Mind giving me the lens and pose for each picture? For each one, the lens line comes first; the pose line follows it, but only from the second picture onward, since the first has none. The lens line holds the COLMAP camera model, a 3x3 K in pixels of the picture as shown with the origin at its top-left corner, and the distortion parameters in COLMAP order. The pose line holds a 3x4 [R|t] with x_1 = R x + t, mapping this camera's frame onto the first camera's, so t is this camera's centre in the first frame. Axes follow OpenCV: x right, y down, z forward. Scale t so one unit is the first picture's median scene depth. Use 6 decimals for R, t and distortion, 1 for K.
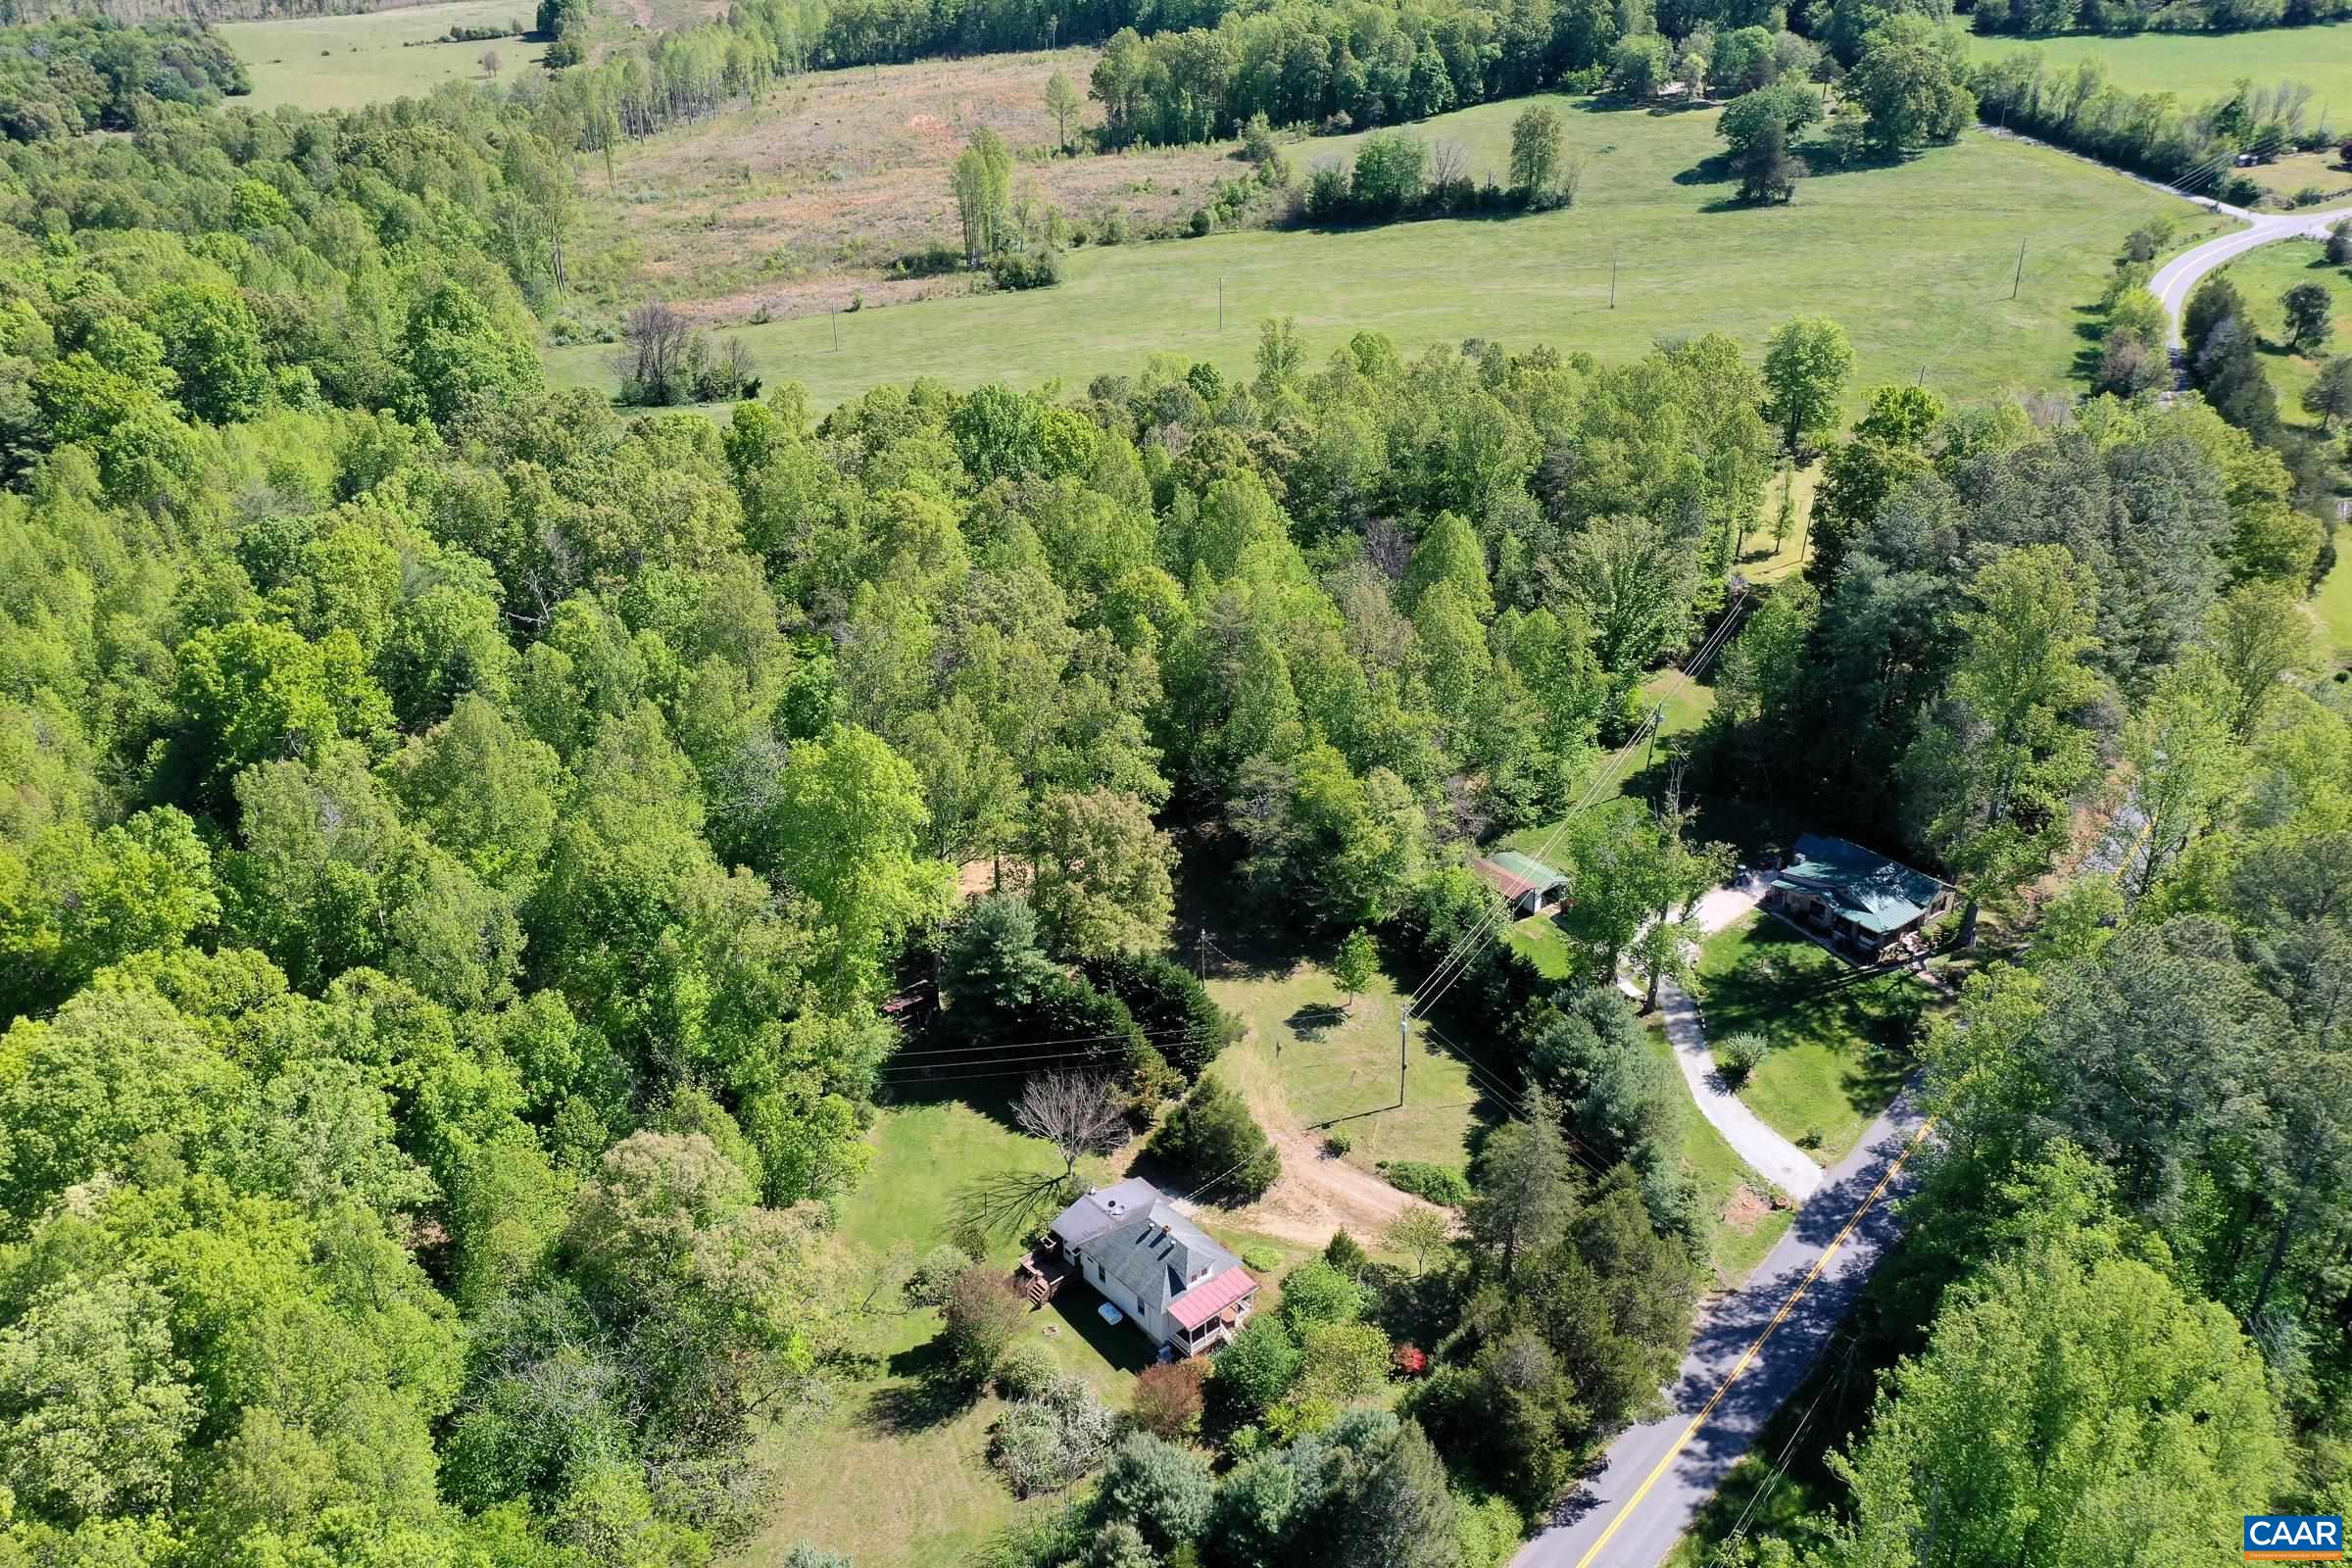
lens RADIAL K [[1848.4, 0, 1183.6], [0, 1848.4, 785.8], [0, 0, 1]] dist [0.003992, 0.003679]
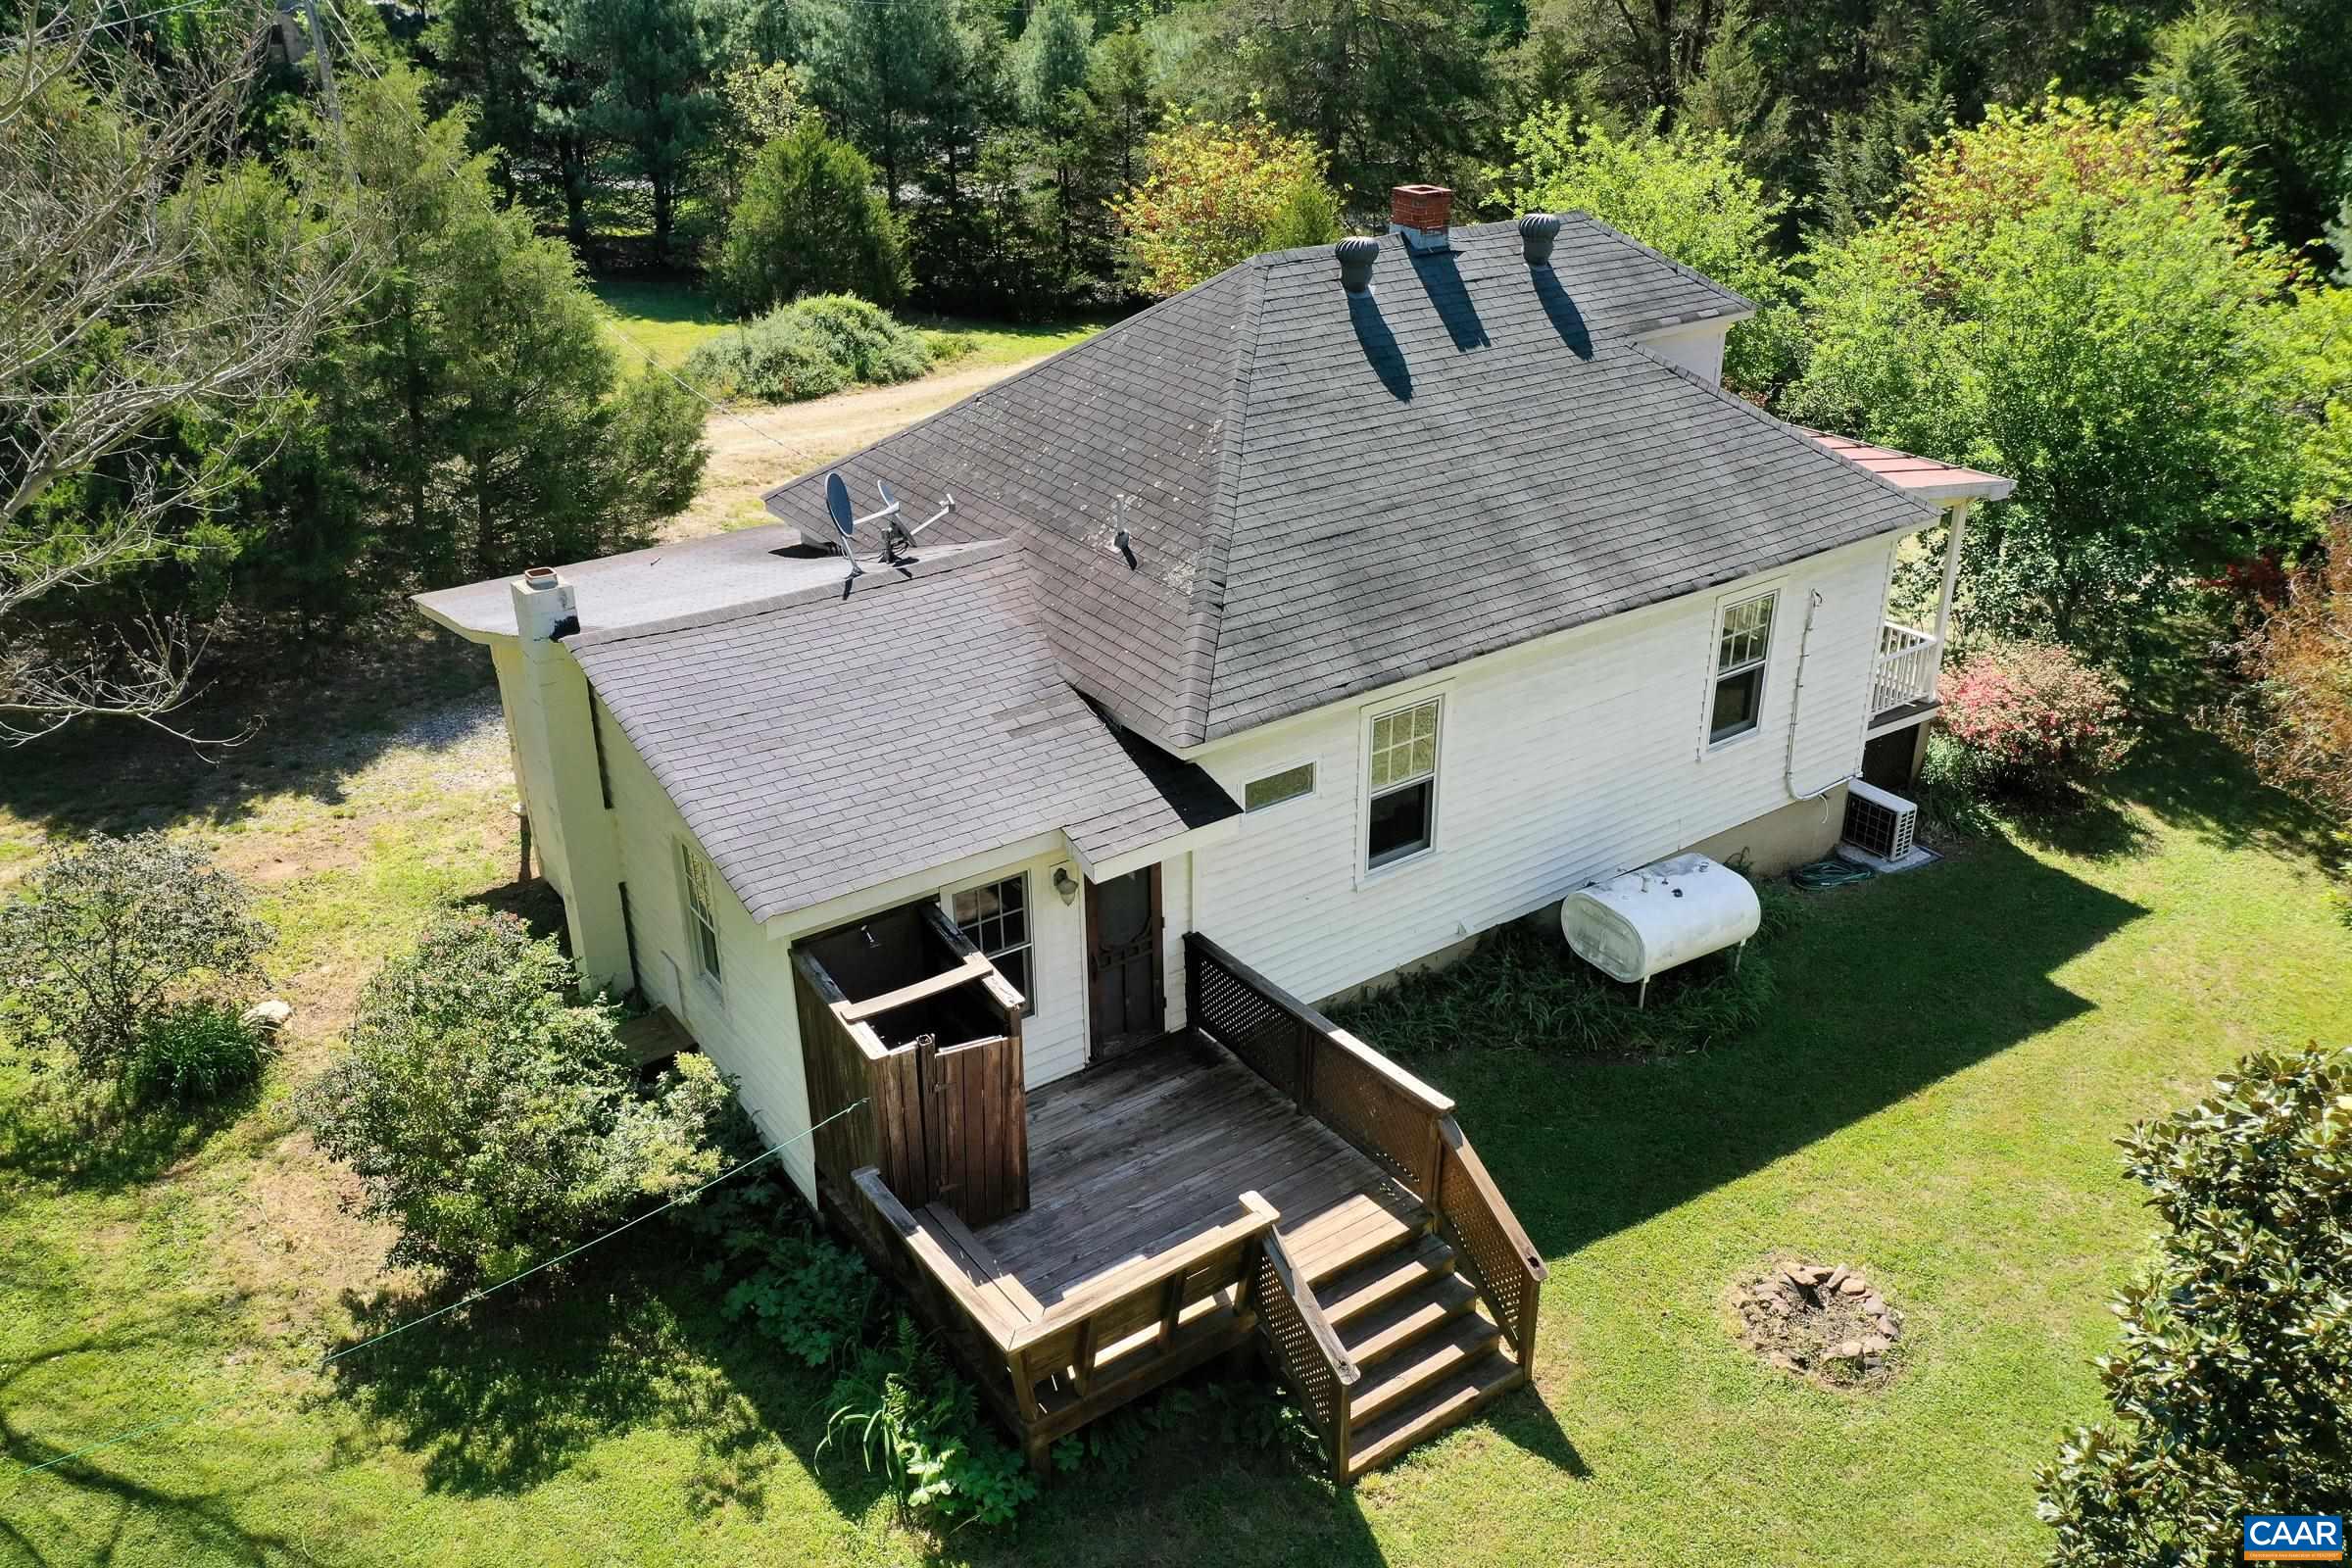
lens RADIAL K [[1900.1, 0, 1176.0], [0, 1900.1, 784.0], [0, 0, 1]] dist [0.002774, 0.003253]
pose [[0.085311, -0.424560, 0.901372, -0.148448], [0.463020, 0.817943, 0.341441, 0.202852], [-0.882233, 0.388224, 0.266359, 0.927114]]
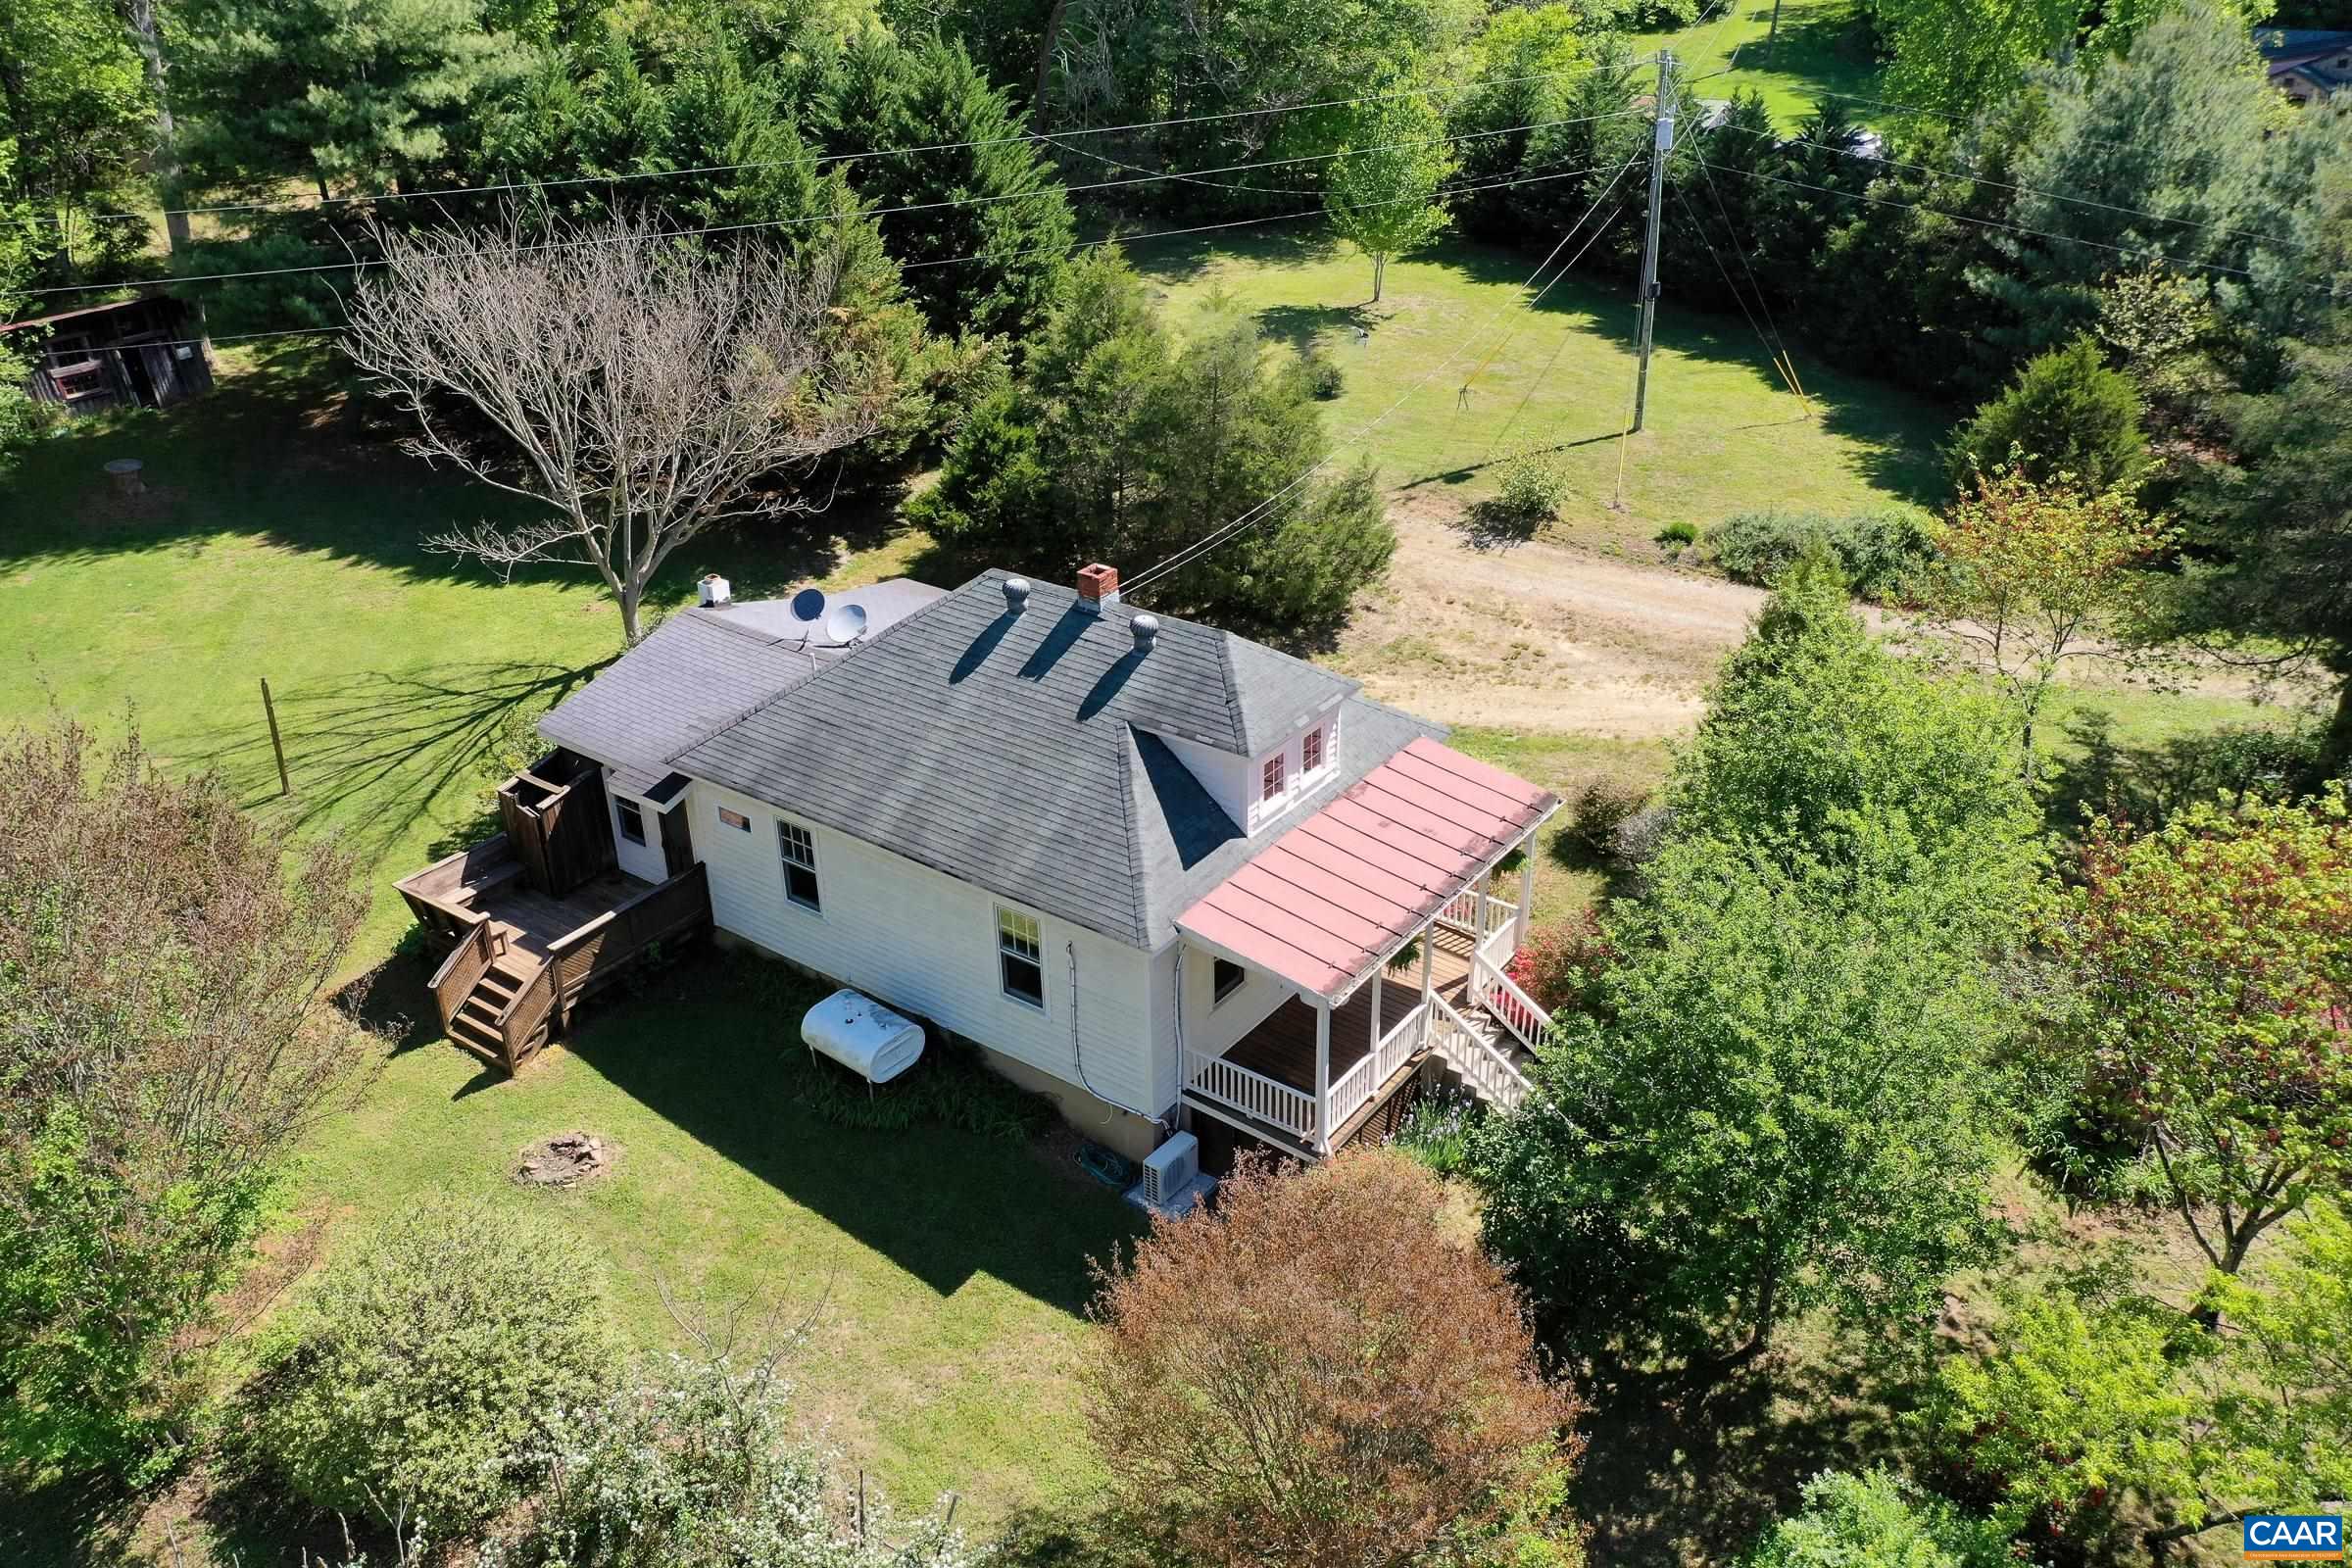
lens RADIAL K [[1848.4, 0, 1183.6], [0, 1848.4, 785.8], [0, 0, 1]] dist [0.003992, 0.003679]
pose [[0.974987, -0.112240, 0.191842, -0.038682], [0.110831, 0.993675, 0.018092, 0.241862], [-0.192659, 0.003623, 0.981259, 0.742962]]
